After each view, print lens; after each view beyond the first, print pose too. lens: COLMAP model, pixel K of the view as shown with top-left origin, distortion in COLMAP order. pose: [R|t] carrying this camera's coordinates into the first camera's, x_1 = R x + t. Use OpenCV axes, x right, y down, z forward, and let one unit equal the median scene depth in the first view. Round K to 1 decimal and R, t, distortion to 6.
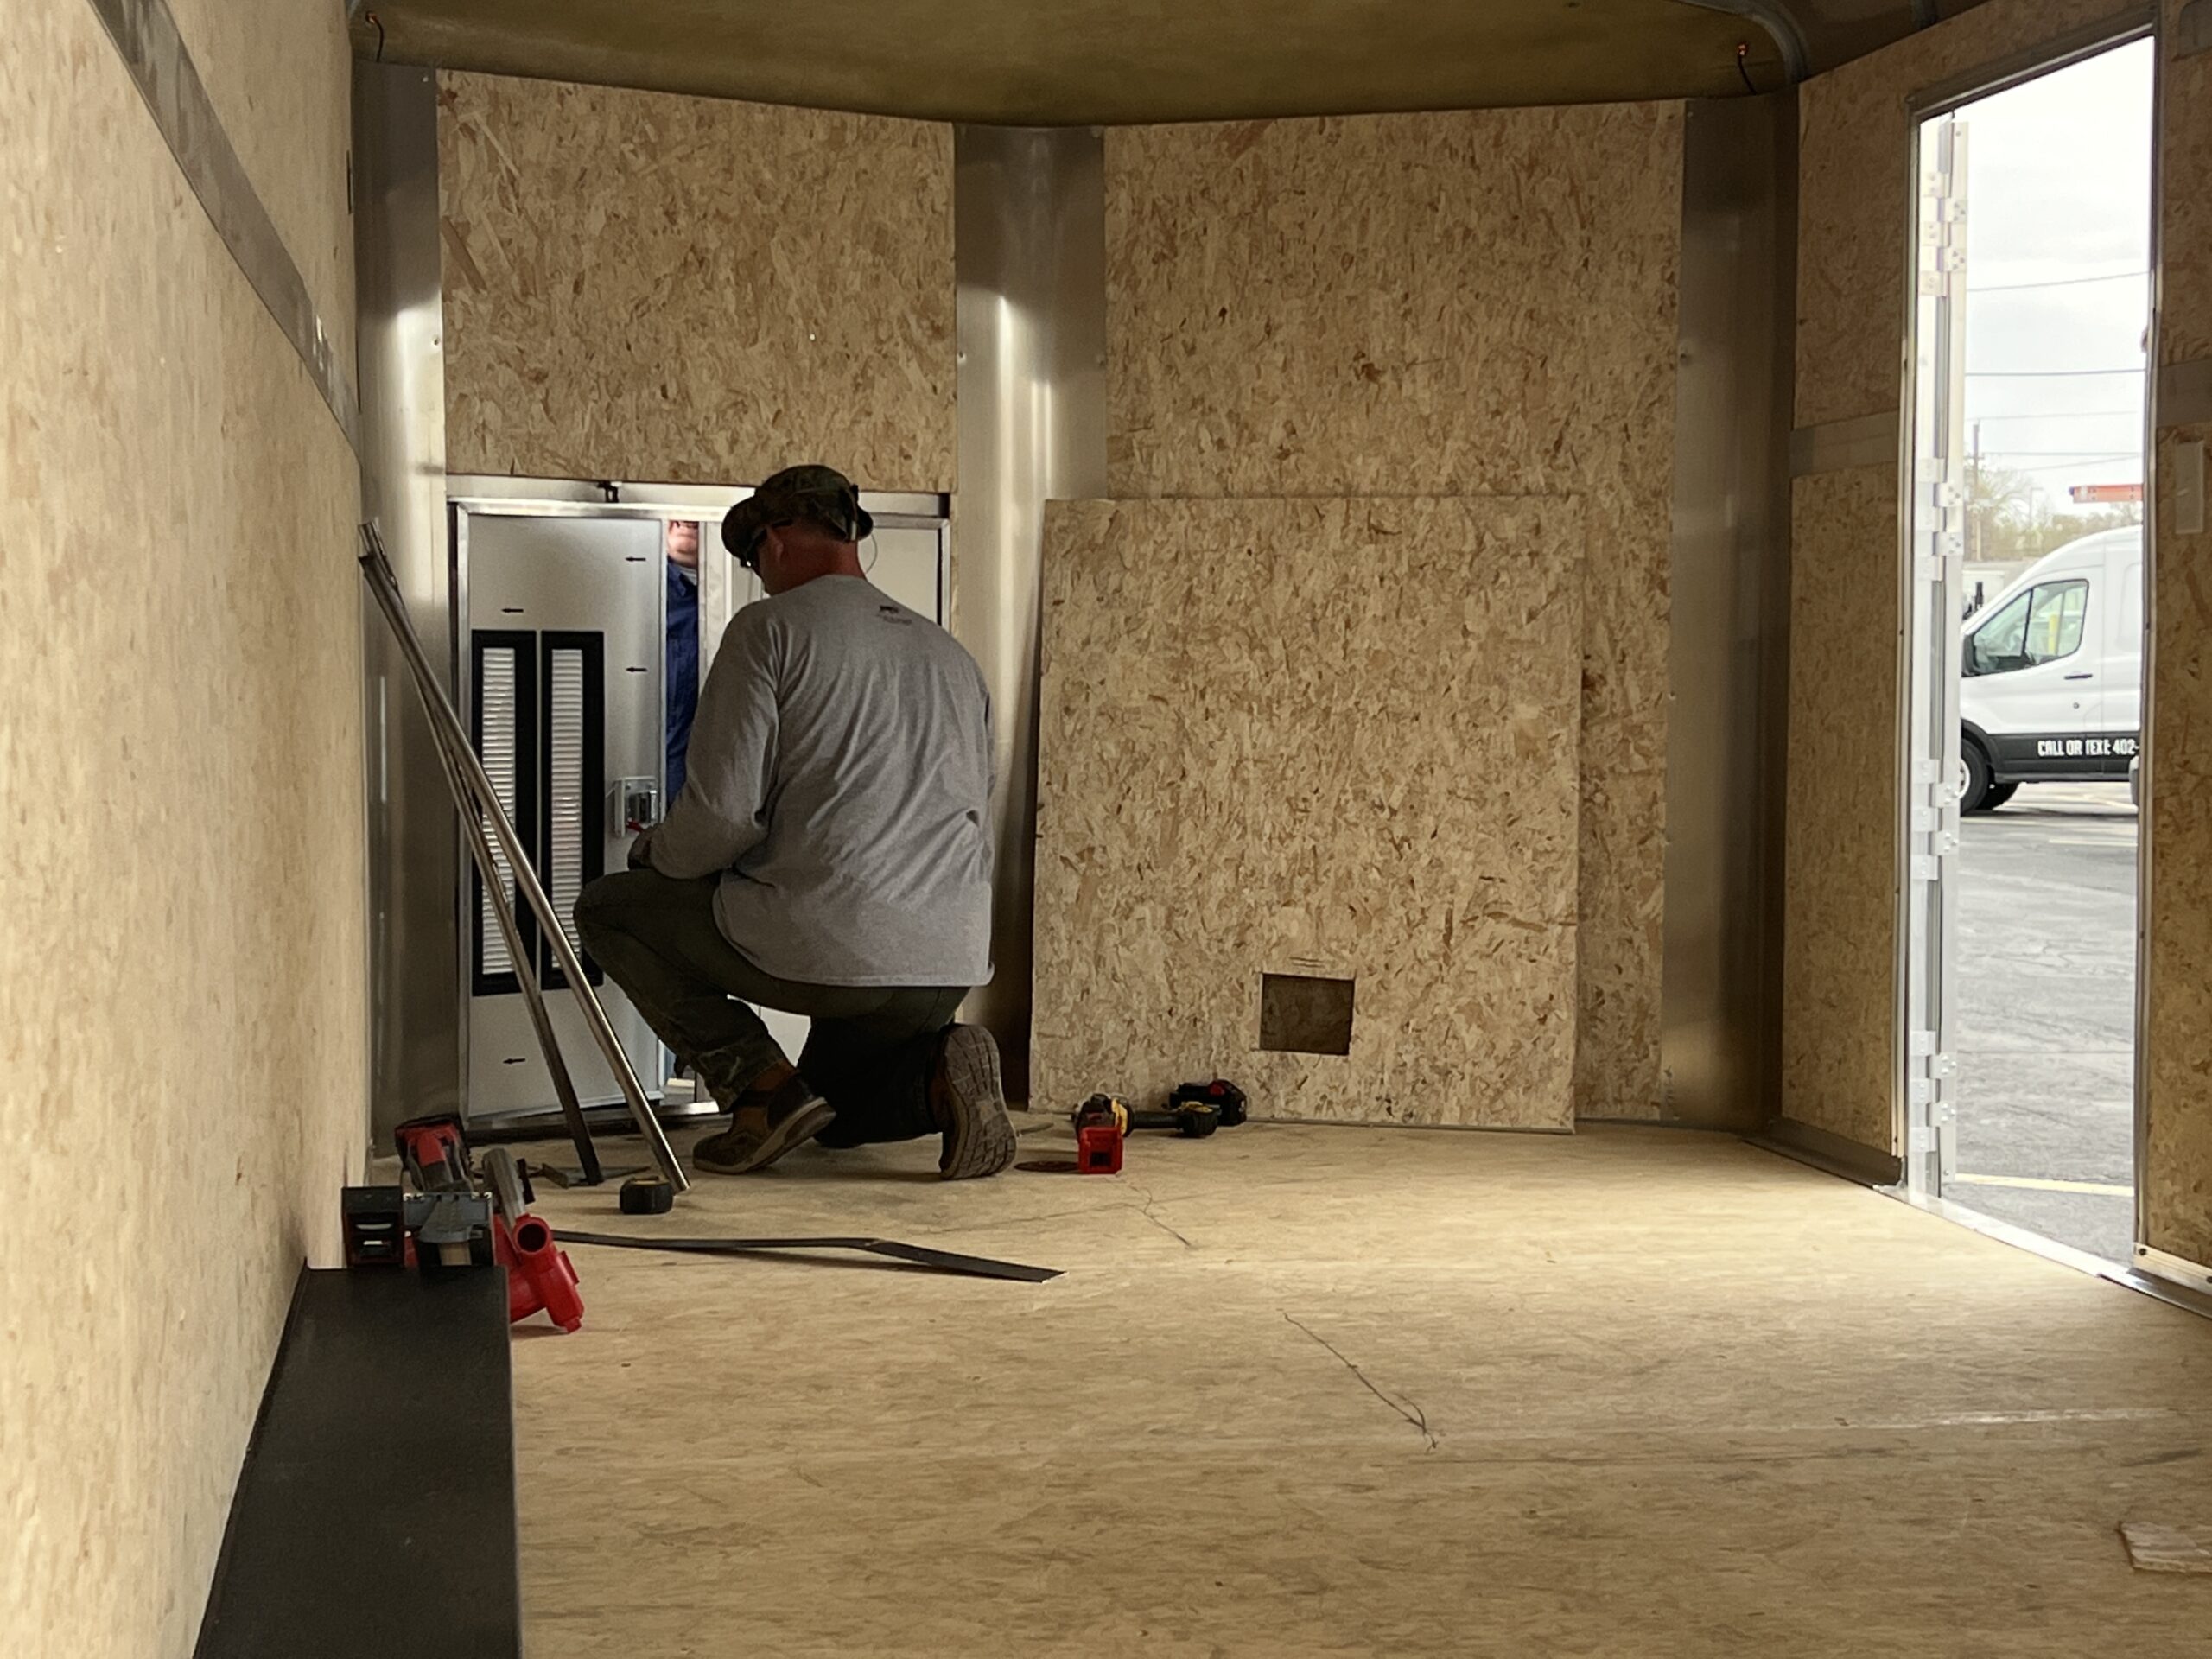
lens RADIAL K [[3885.2, 0, 1104.7], [0, 3885.2, 829.7], [0, 0, 1]] dist [-0.072196, 0.000000]
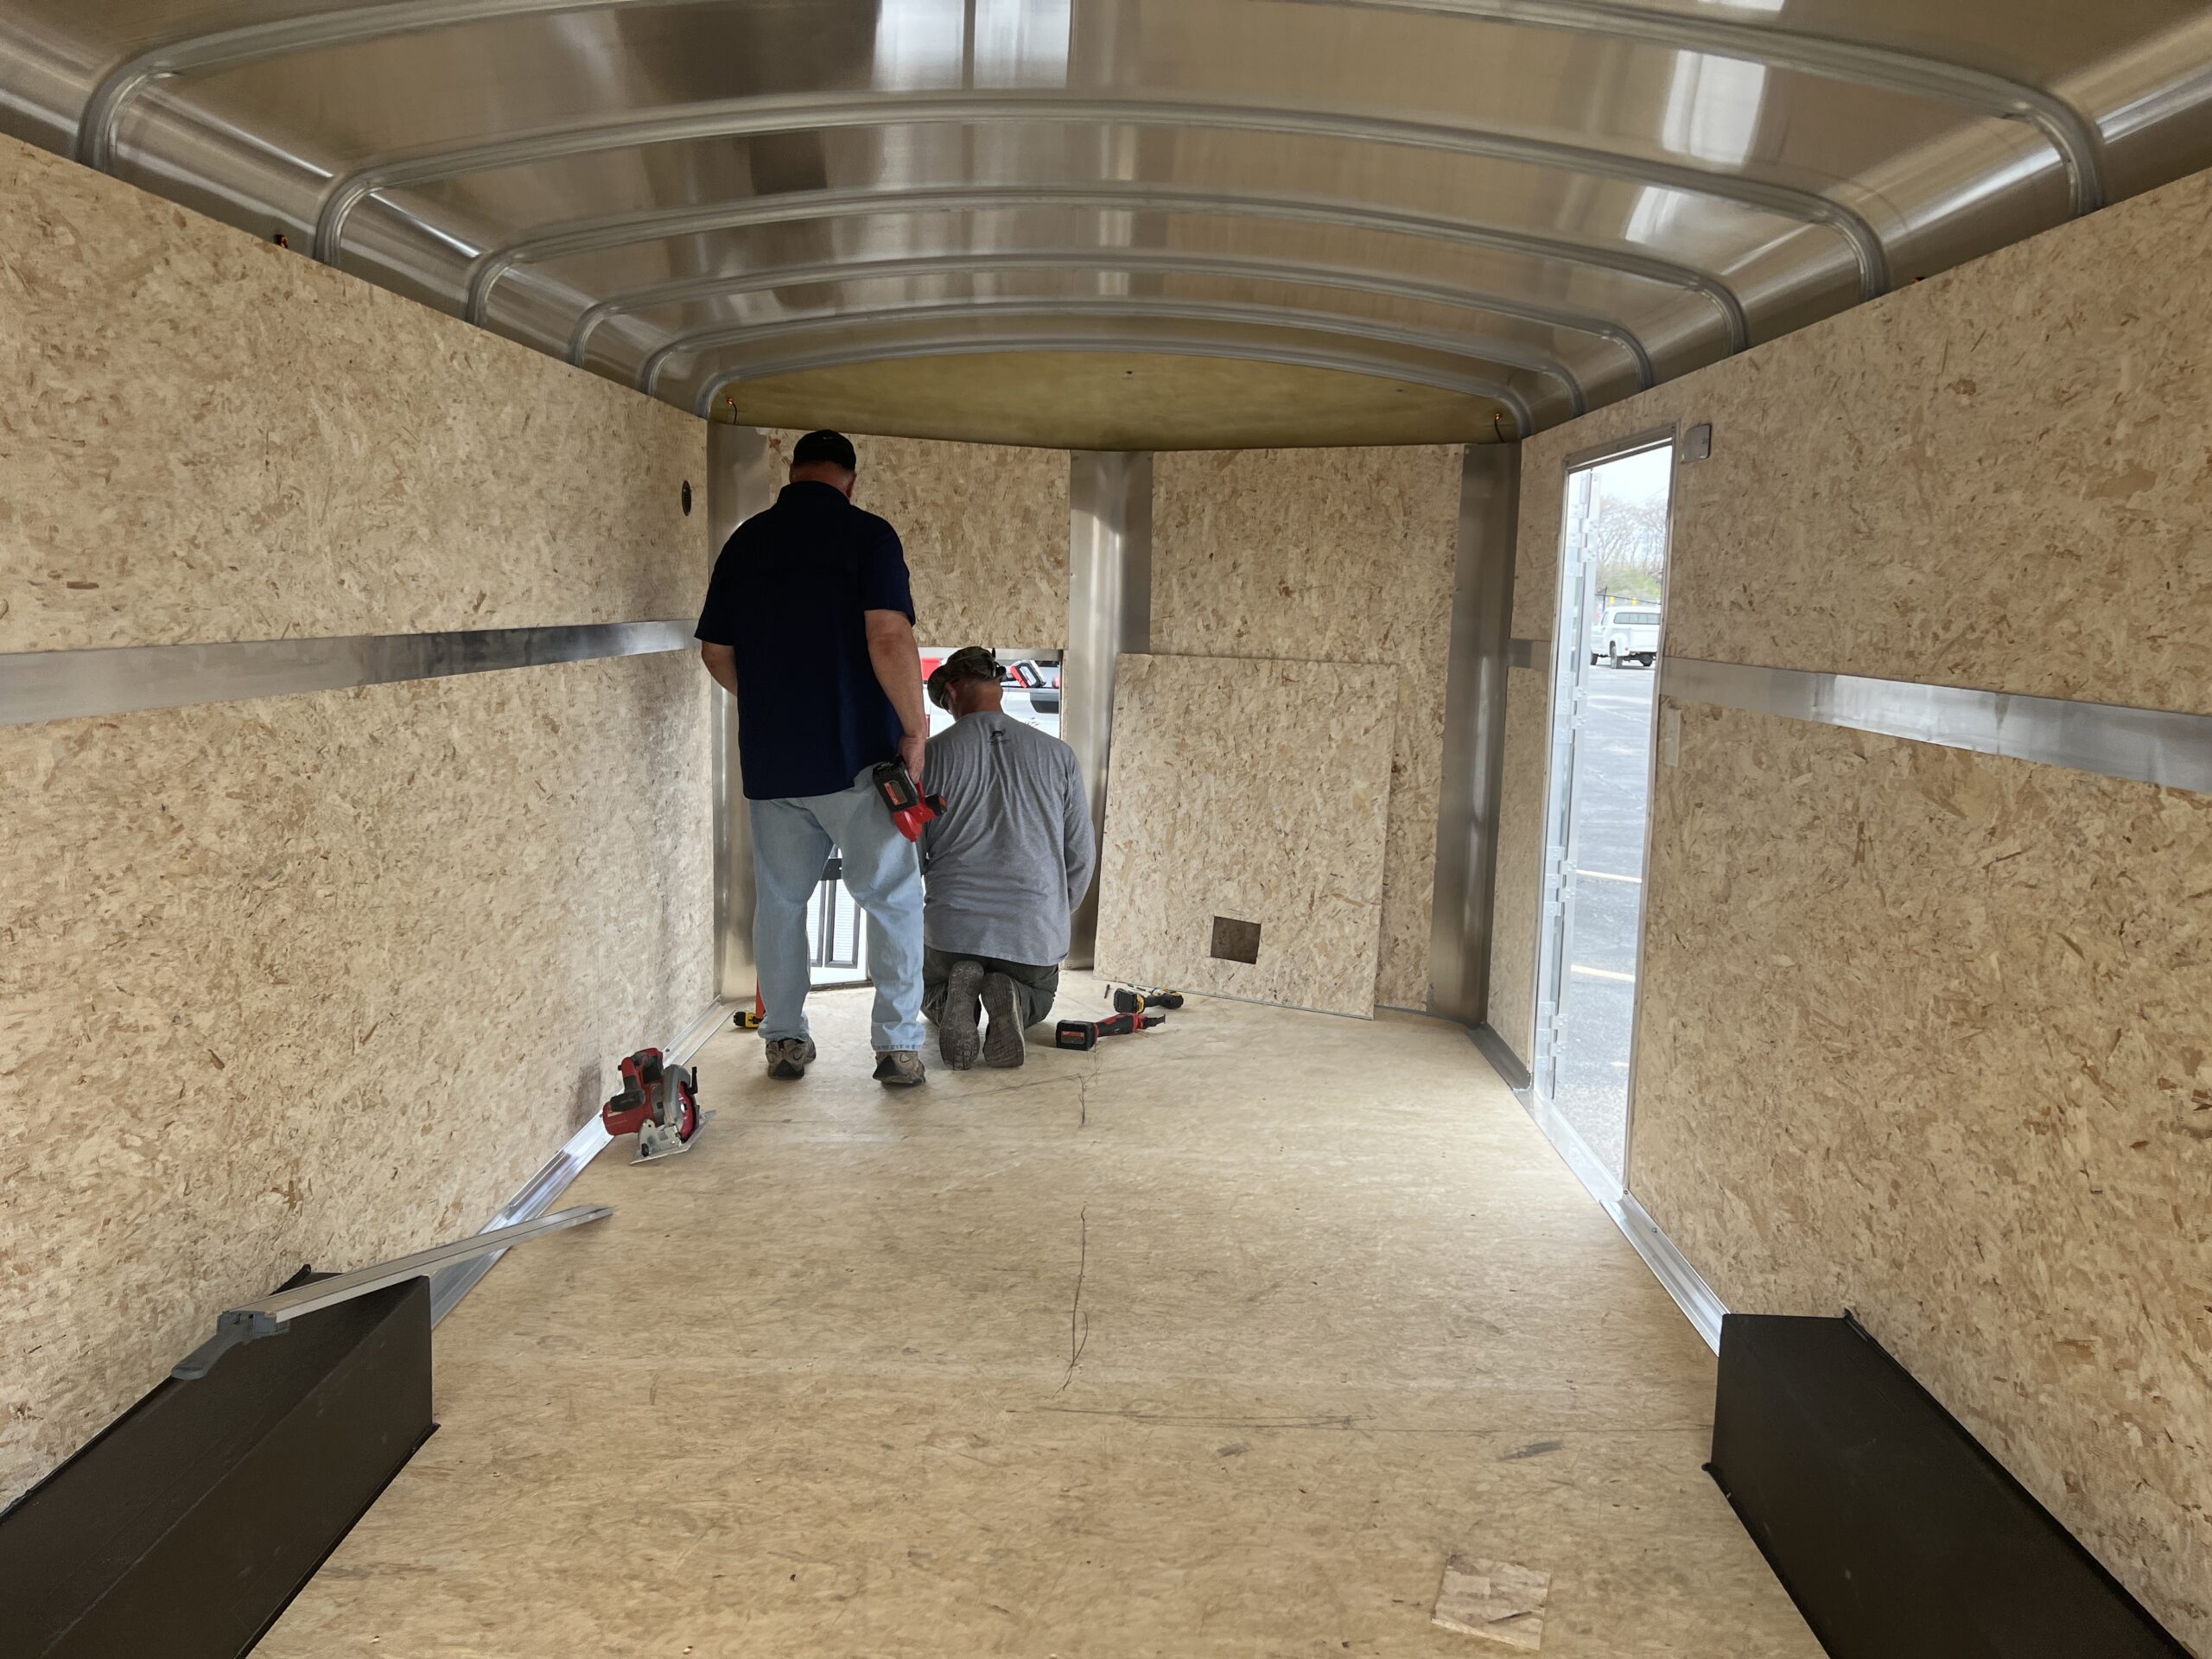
lens RADIAL K [[1684.5, 0, 1098.6], [0, 1684.5, 774.0], [0, 0, 1]] dist [0.024356, -0.004082]
pose [[0.982278, 0.044264, -0.182129, 0.131014], [-0.032423, 0.997193, 0.067490, -0.084032], [0.184605, -0.060389, 0.980956, 0.203433]]
